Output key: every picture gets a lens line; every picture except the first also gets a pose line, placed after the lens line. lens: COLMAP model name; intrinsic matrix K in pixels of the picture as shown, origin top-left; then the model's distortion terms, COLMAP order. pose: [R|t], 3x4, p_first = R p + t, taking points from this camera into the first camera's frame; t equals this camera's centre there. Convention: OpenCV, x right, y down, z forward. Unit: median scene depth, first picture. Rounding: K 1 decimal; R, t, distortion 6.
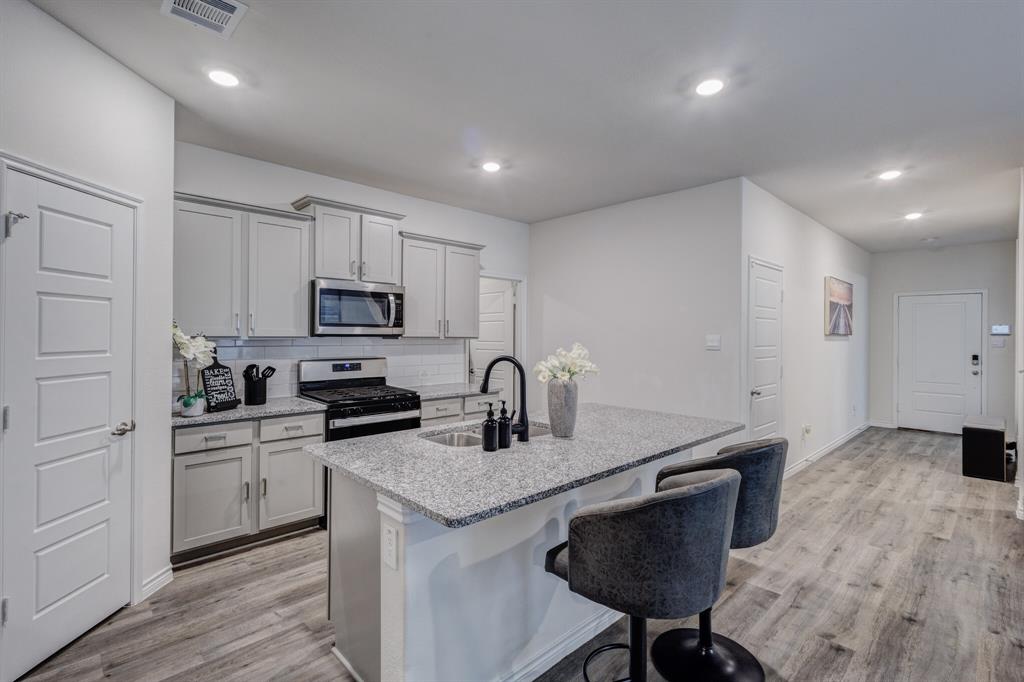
lens RADIAL K [[475.8, 0, 510.7], [0, 475.8, 332.5], [0, 0, 1]] dist [0.003117, 0.000048]
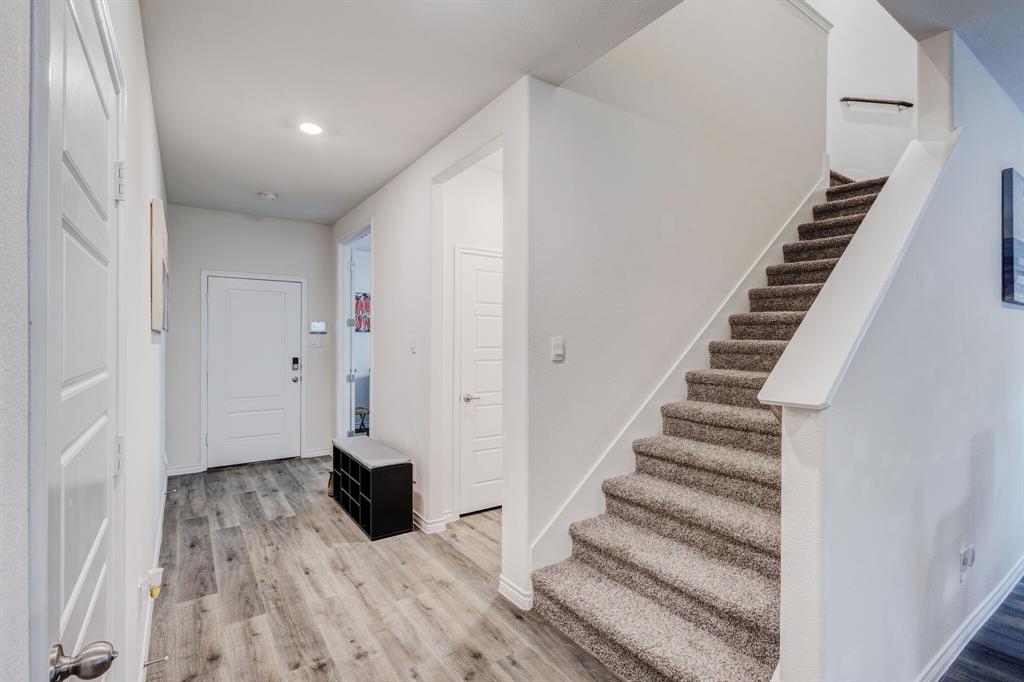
lens RADIAL K [[476.3, 0, 513.5], [0, 476.3, 338.2], [0, 0, 1]] dist [0.008353, -0.000760]
pose [[0.156208, -0.008455, 0.987688, 0.400025], [-0.004945, 0.999944, 0.009342, 0.007785], [-0.987712, -0.006343, 0.156157, 0.883578]]
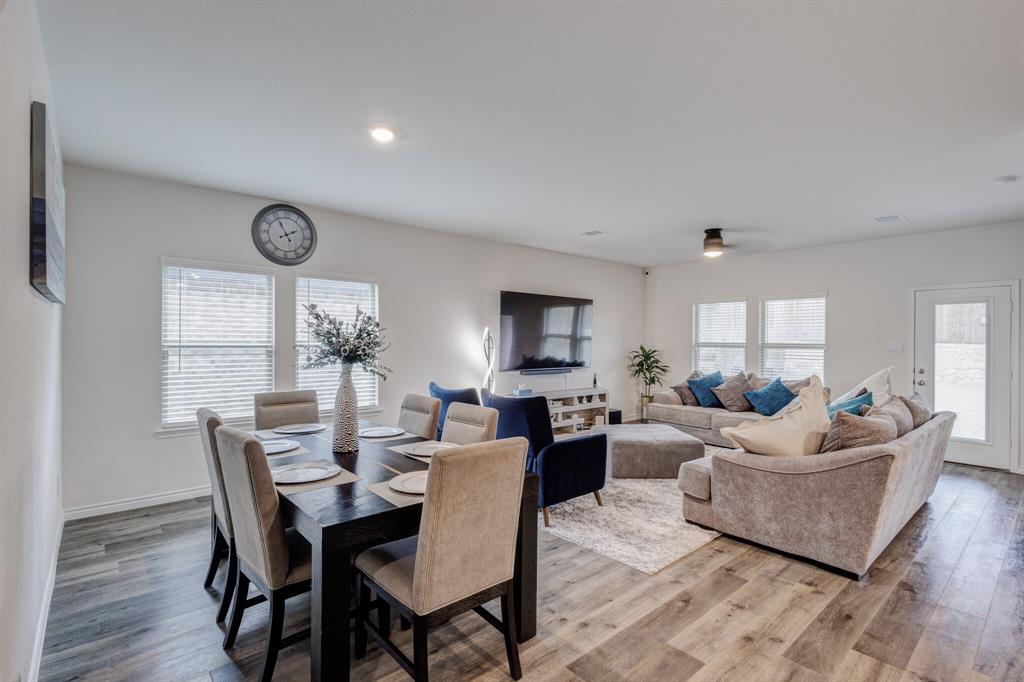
lens RADIAL K [[476.1, 0, 509.6], [0, 476.1, 340.8], [0, 0, 1]] dist [0.004803, -0.000335]
pose [[-0.998533, -0.013861, 0.052350, 0.668816], [-0.014069, 0.999895, -0.003603, 0.009556], [-0.052294, -0.004334, -0.998622, 0.763174]]
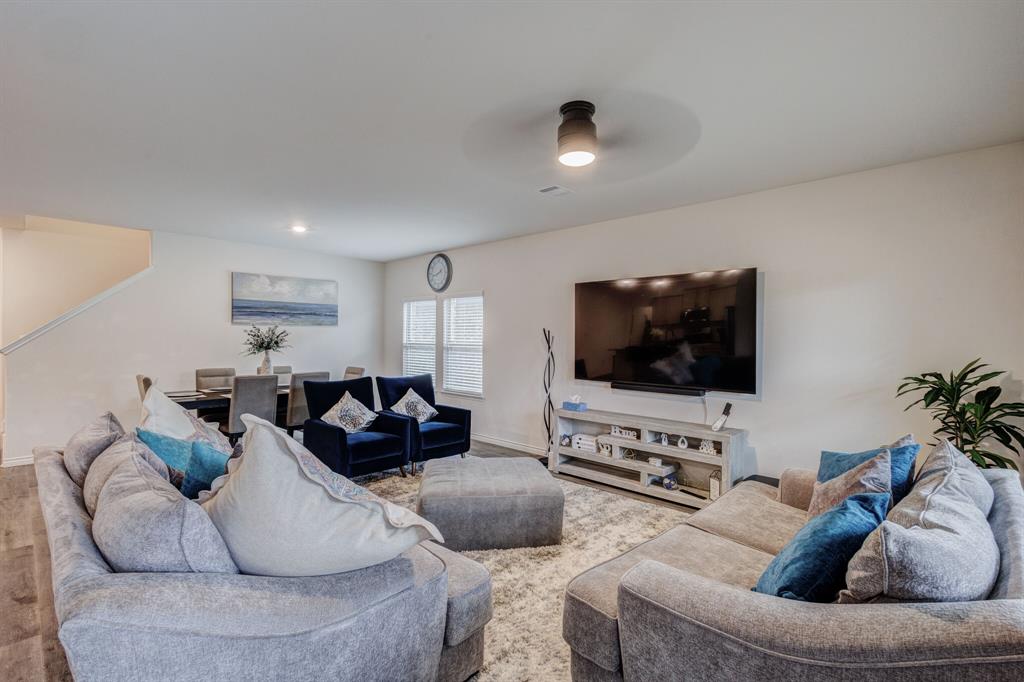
lens RADIAL K [[468.3, 0, 512.9], [0, 468.3, 343.9], [0, 0, 1]] dist [0.003017, -0.001208]
pose [[-0.050220, -0.018809, 0.998561, -0.569381], [-0.016536, 0.999701, 0.017999, -0.012995], [-0.998601, -0.015608, -0.050516, -0.619537]]
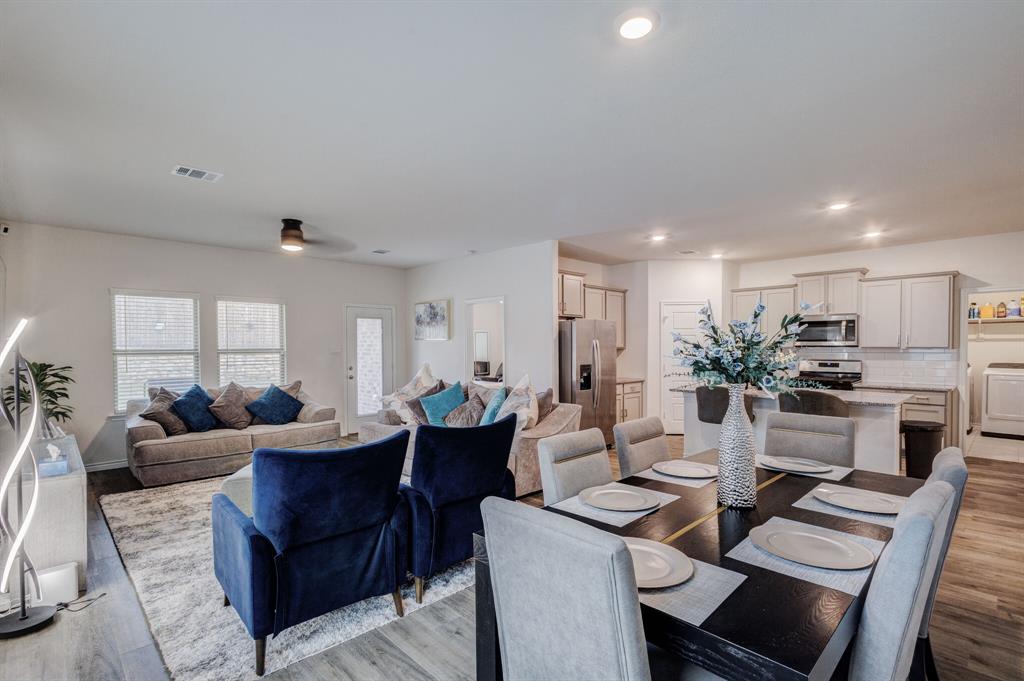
lens RADIAL K [[483.3, 0, 504.3], [0, 483.3, 355.1], [0, 0, 1]] dist [0.002216, -0.000500]
pose [[-0.001712, 0.014264, -0.999897, 1.449092], [0.008142, 0.999865, 0.014250, 0.003711], [0.999965, -0.008116, -0.001828, -0.165376]]
